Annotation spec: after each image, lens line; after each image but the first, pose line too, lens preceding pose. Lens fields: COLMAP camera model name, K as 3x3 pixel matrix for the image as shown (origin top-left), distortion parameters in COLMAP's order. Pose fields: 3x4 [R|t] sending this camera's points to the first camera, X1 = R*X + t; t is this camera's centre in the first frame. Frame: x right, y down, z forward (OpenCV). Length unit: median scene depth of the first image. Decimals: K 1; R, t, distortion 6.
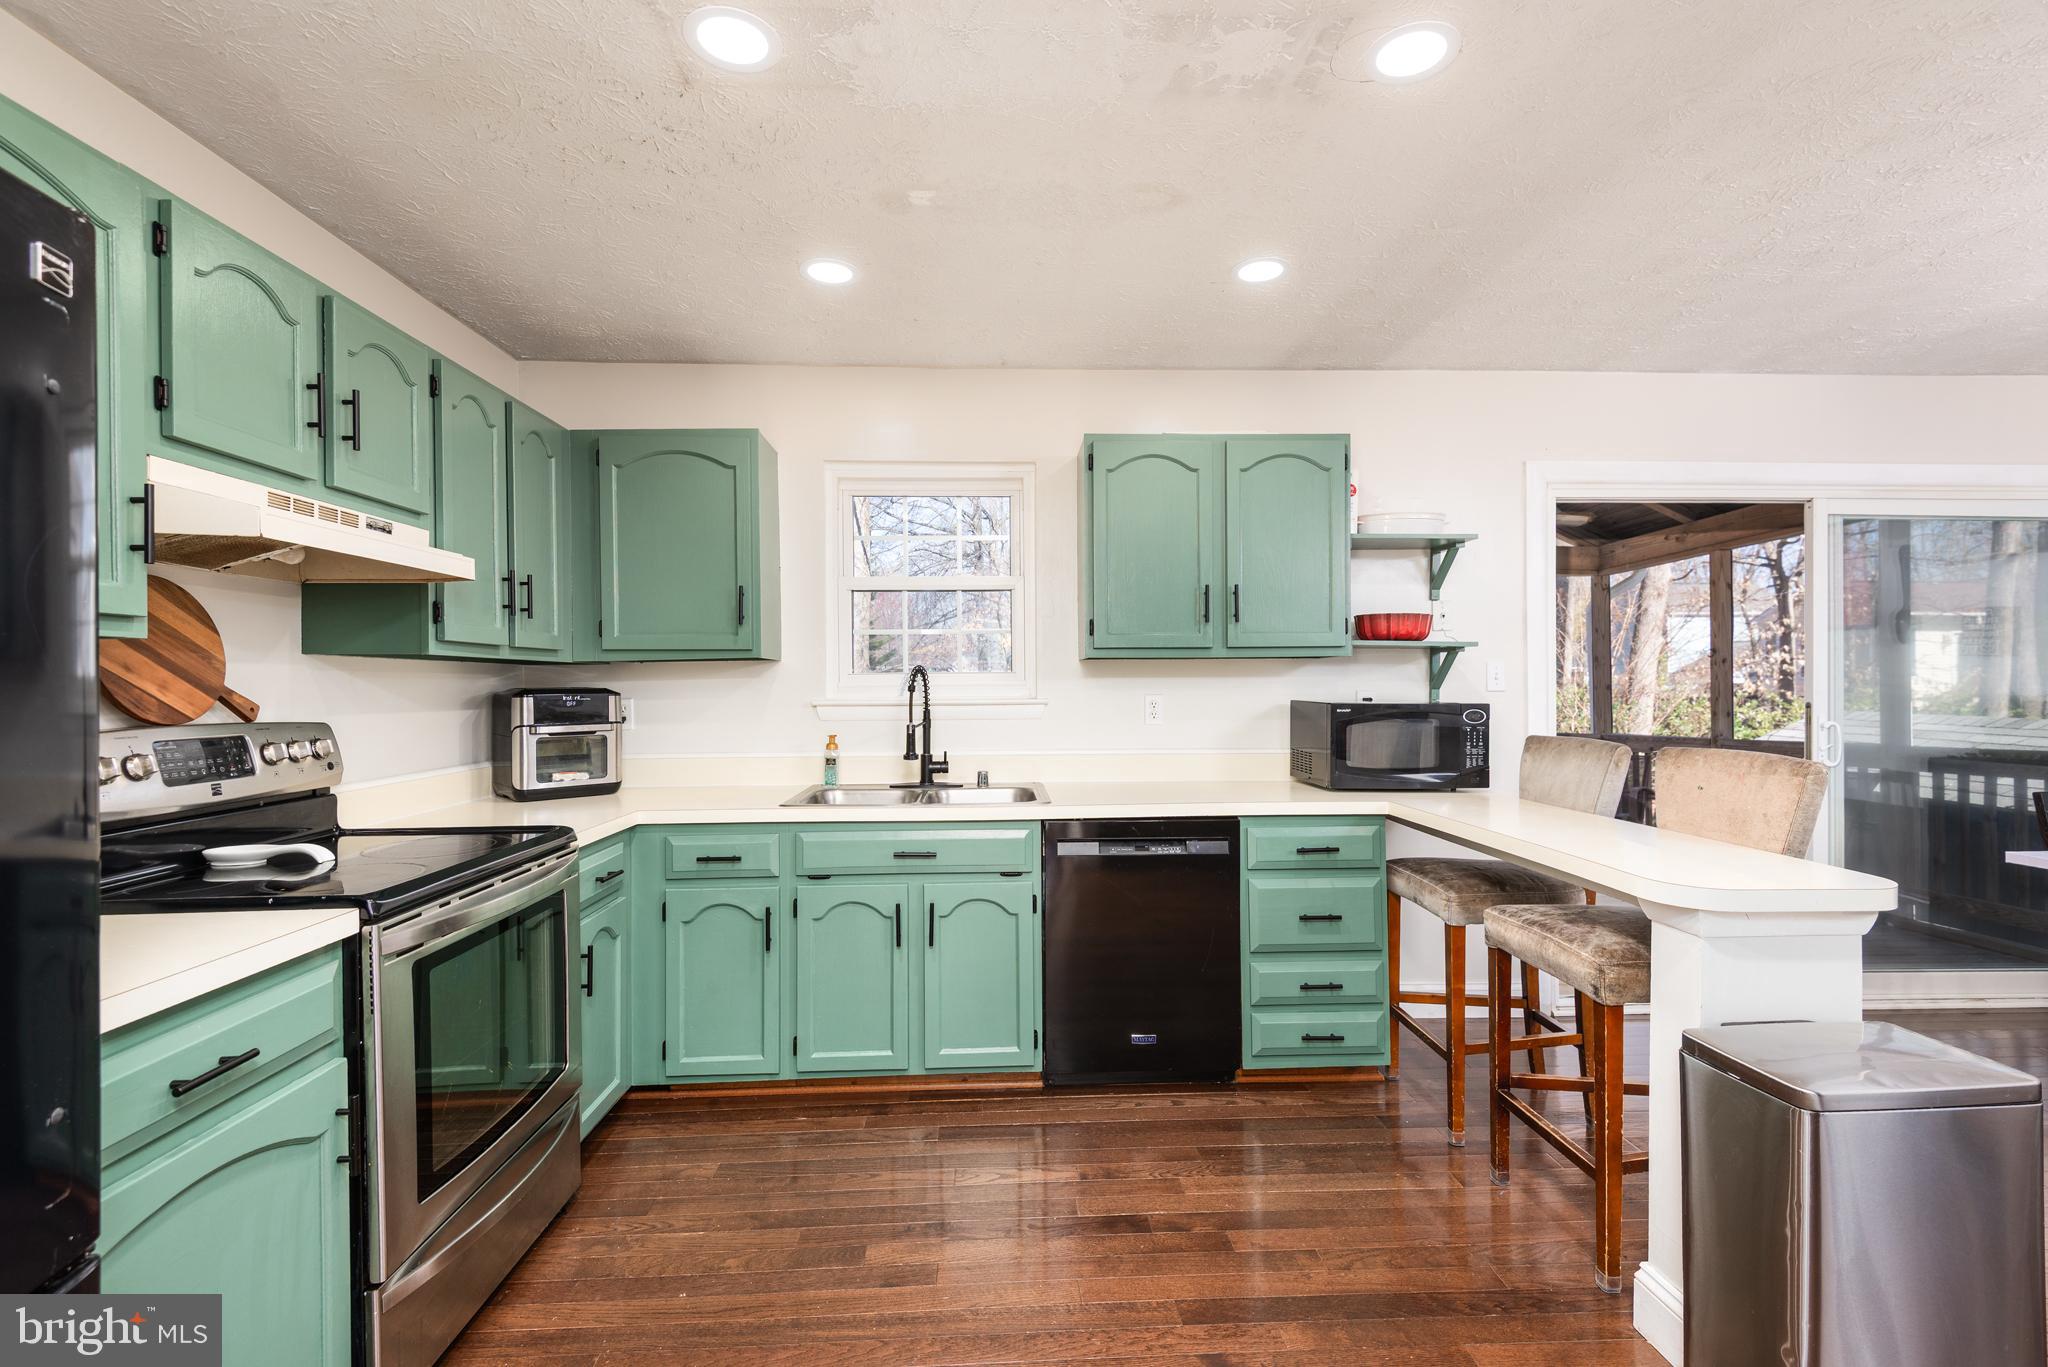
lens RADIAL K [[935.6, 0, 1024.0], [0, 935.6, 683.5], [0, 0, 1]] dist [0.001354, 0.000093]
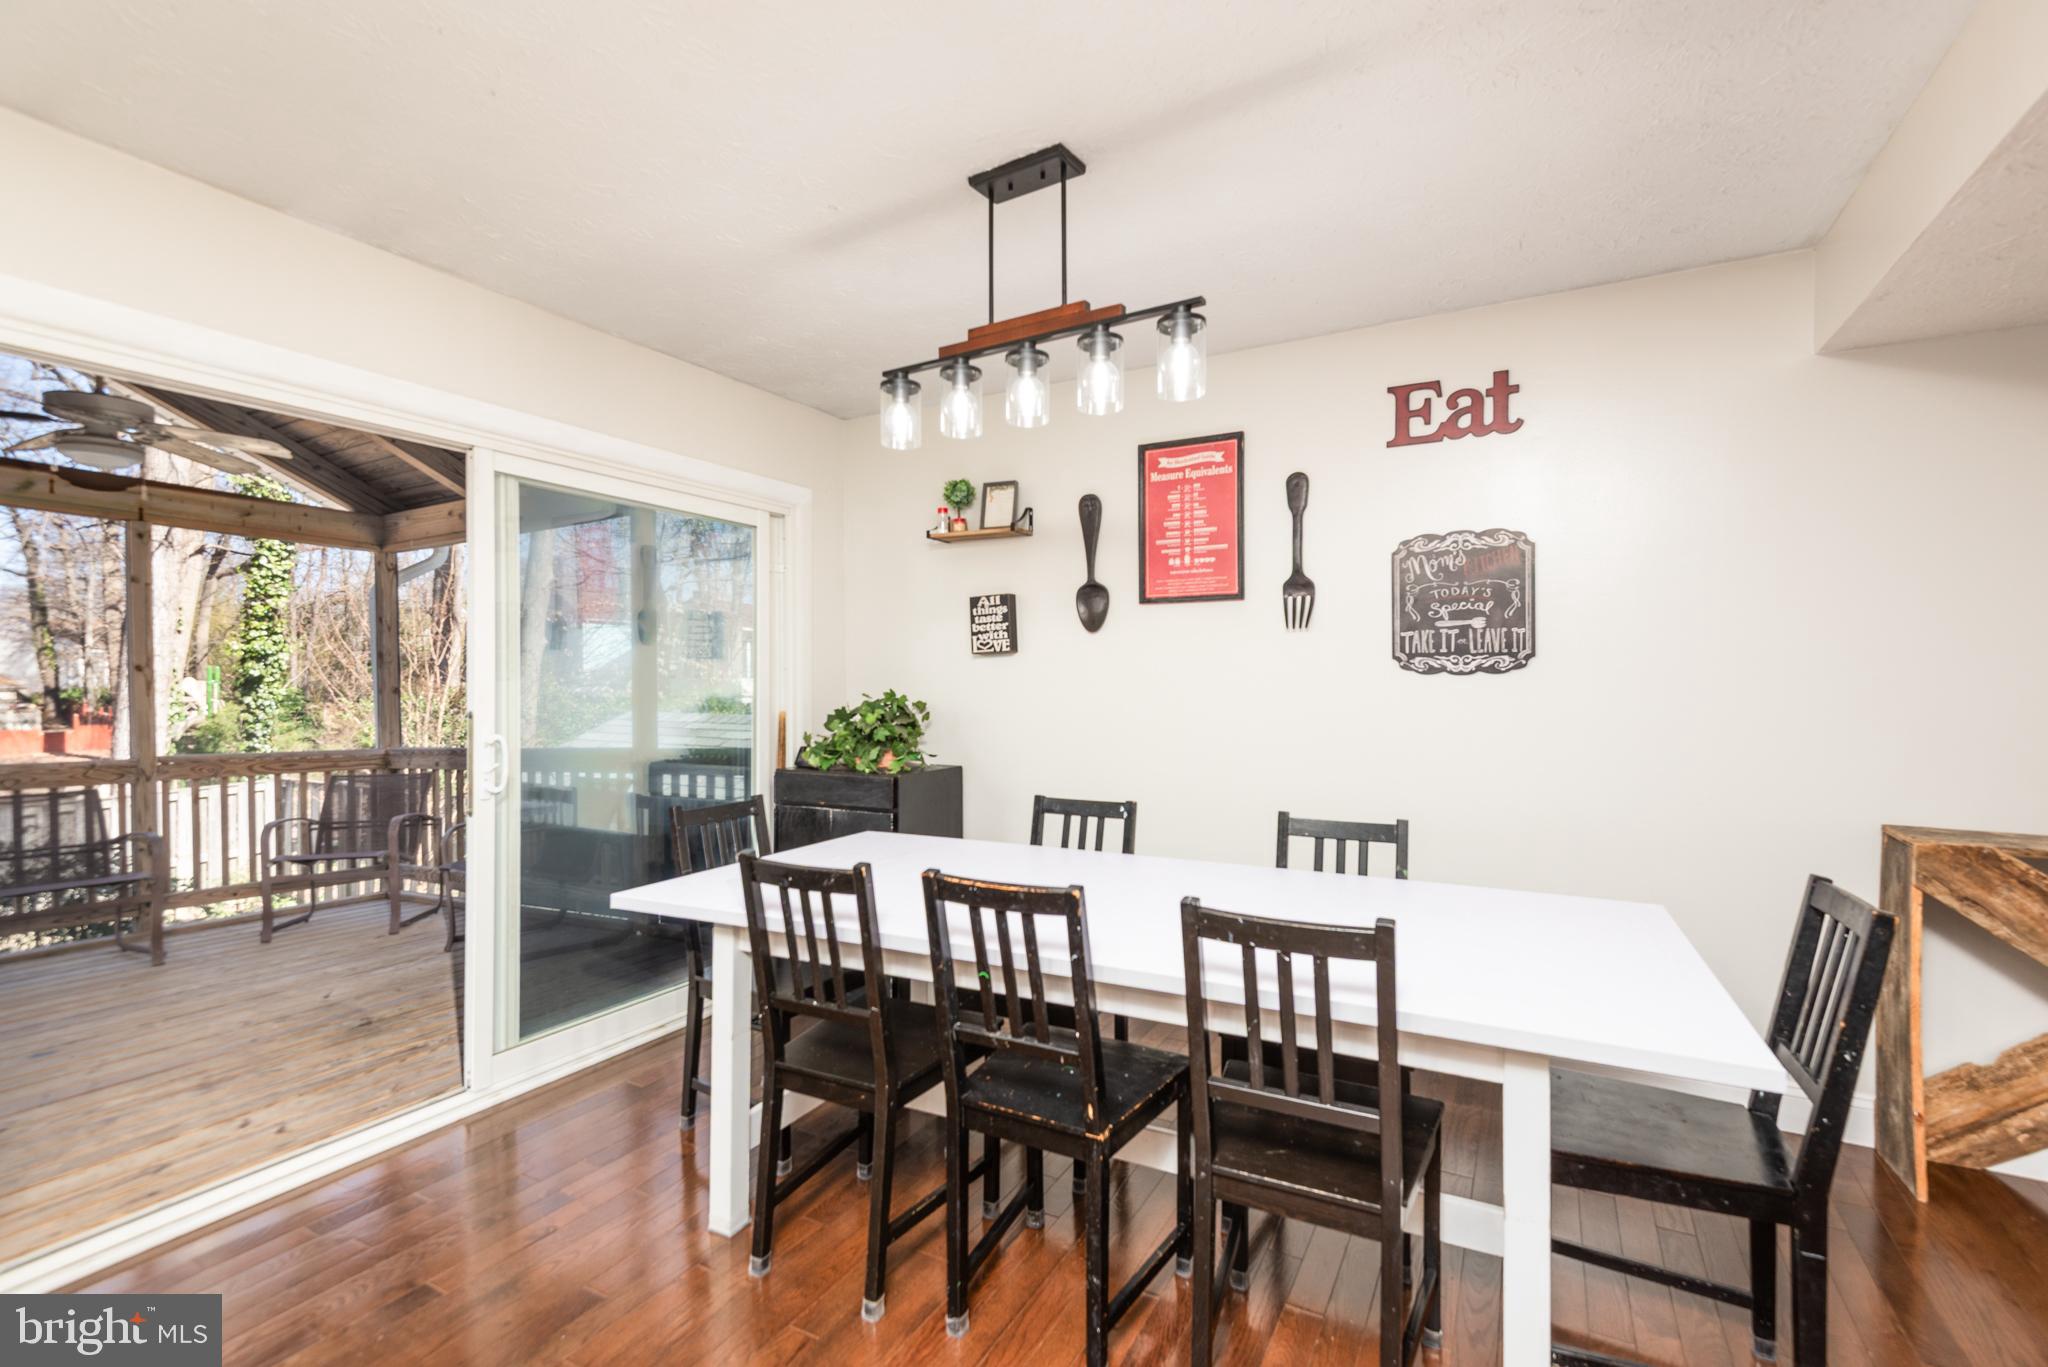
lens RADIAL K [[935.6, 0, 1024.0], [0, 935.6, 683.5], [0, 0, 1]] dist [0.001354, 0.000093]
pose [[0.508089, 0.002992, 0.861300, 0.501391], [-0.002916, 0.999994, -0.001753, -0.002920], [-0.861300, -0.001620, 0.508094, 0.268530]]
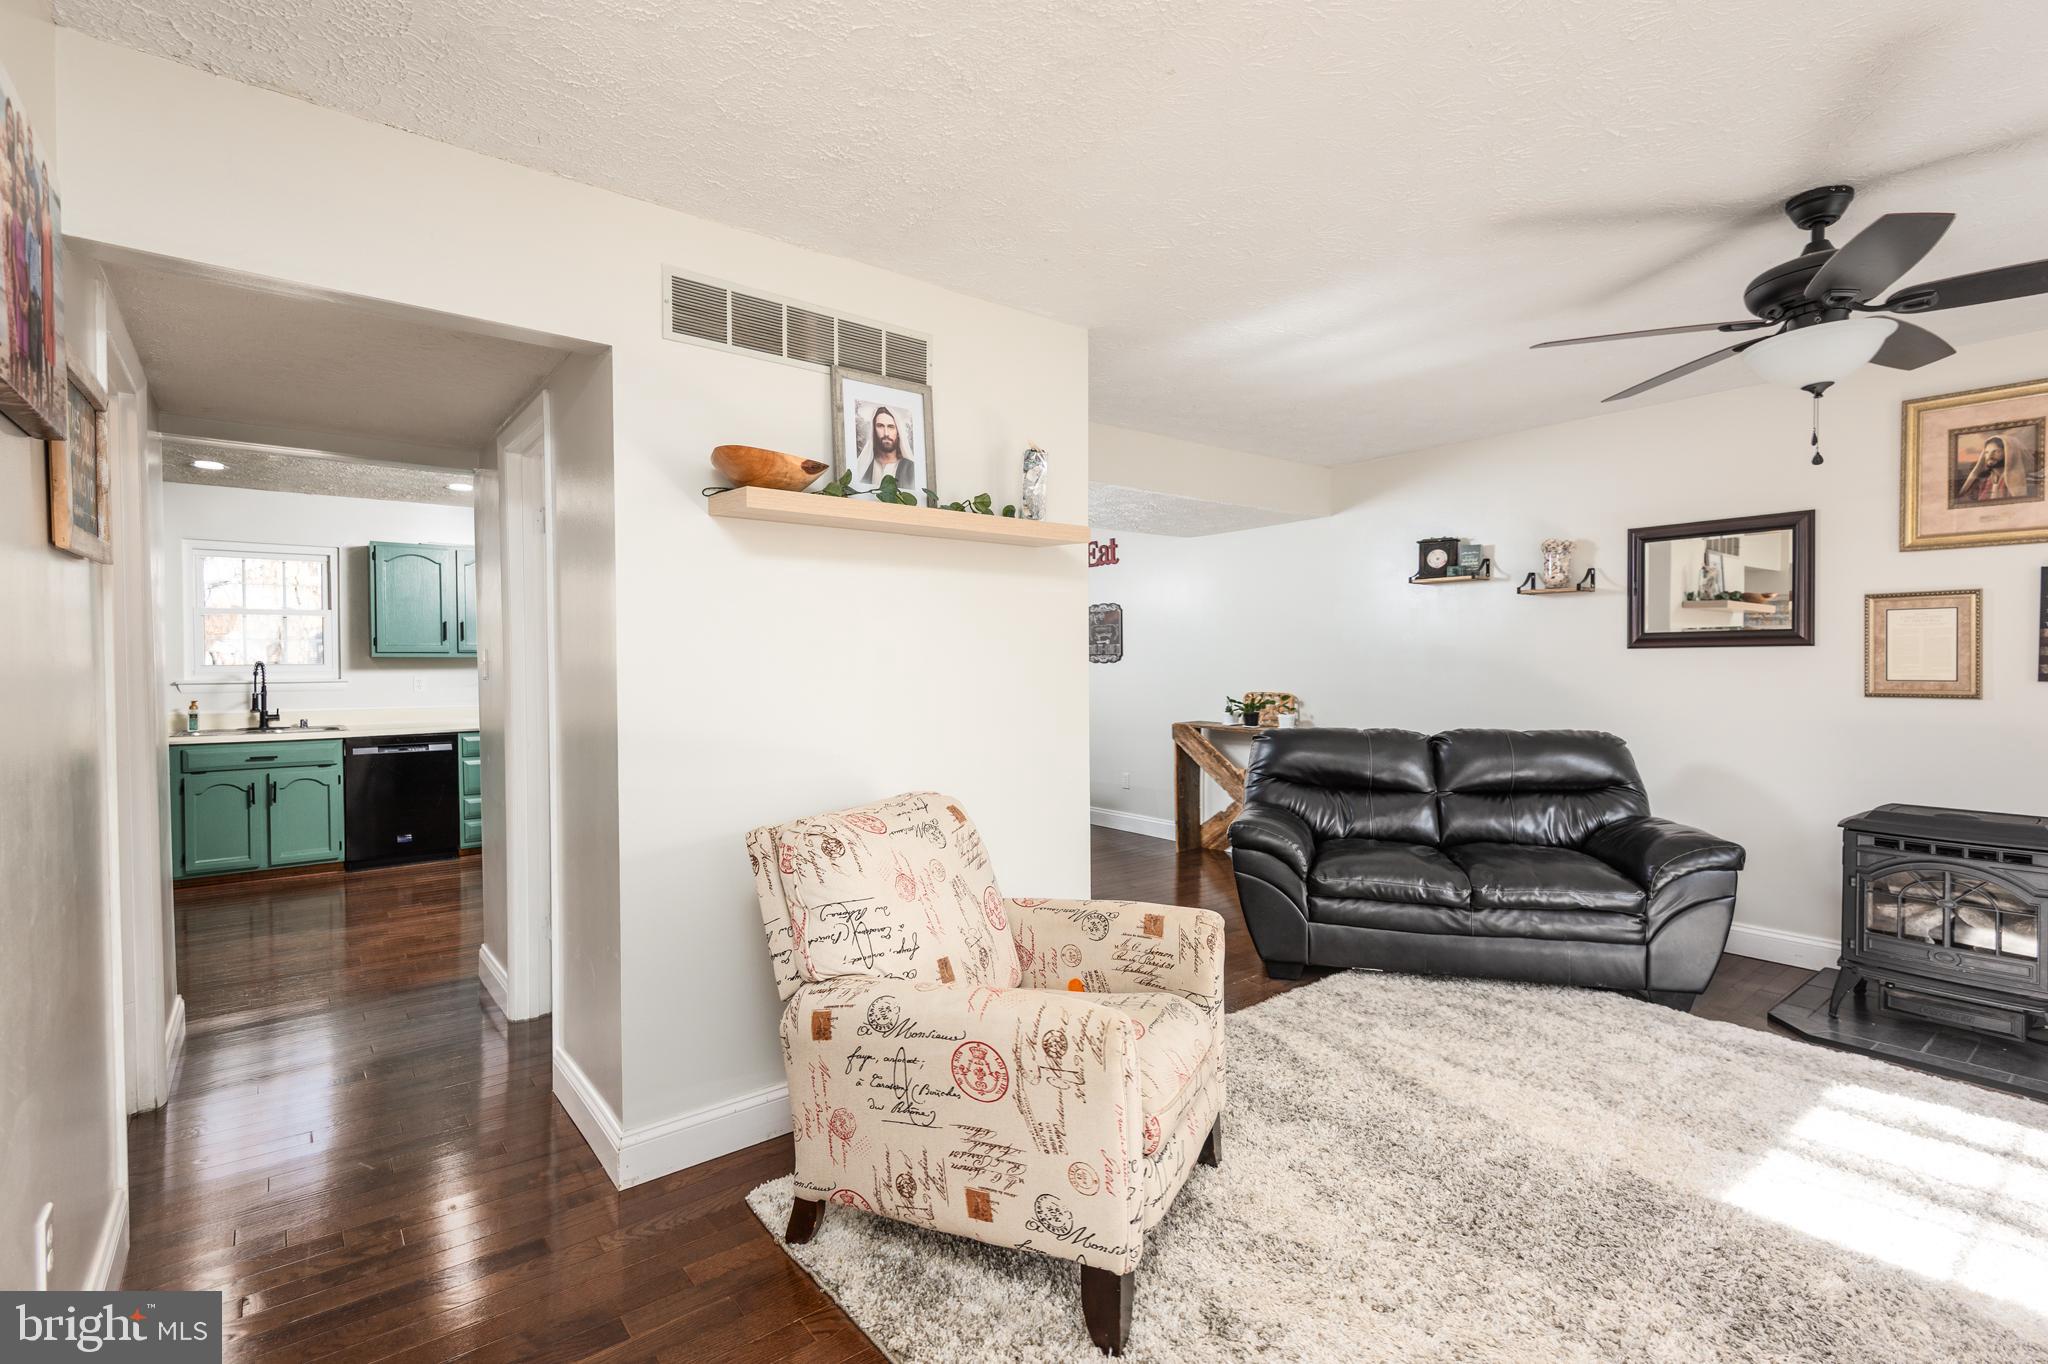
lens RADIAL K [[945.1, 0, 1062.9], [0, 945.1, 679.4], [0, 0, 1]] dist [-0.000892, -0.000163]
pose [[0.796128, -0.009989, 0.605046, 0.023558], [0.000481, 0.999874, 0.015874, -0.013212], [-0.605128, -0.012347, 0.796033, -1.568887]]
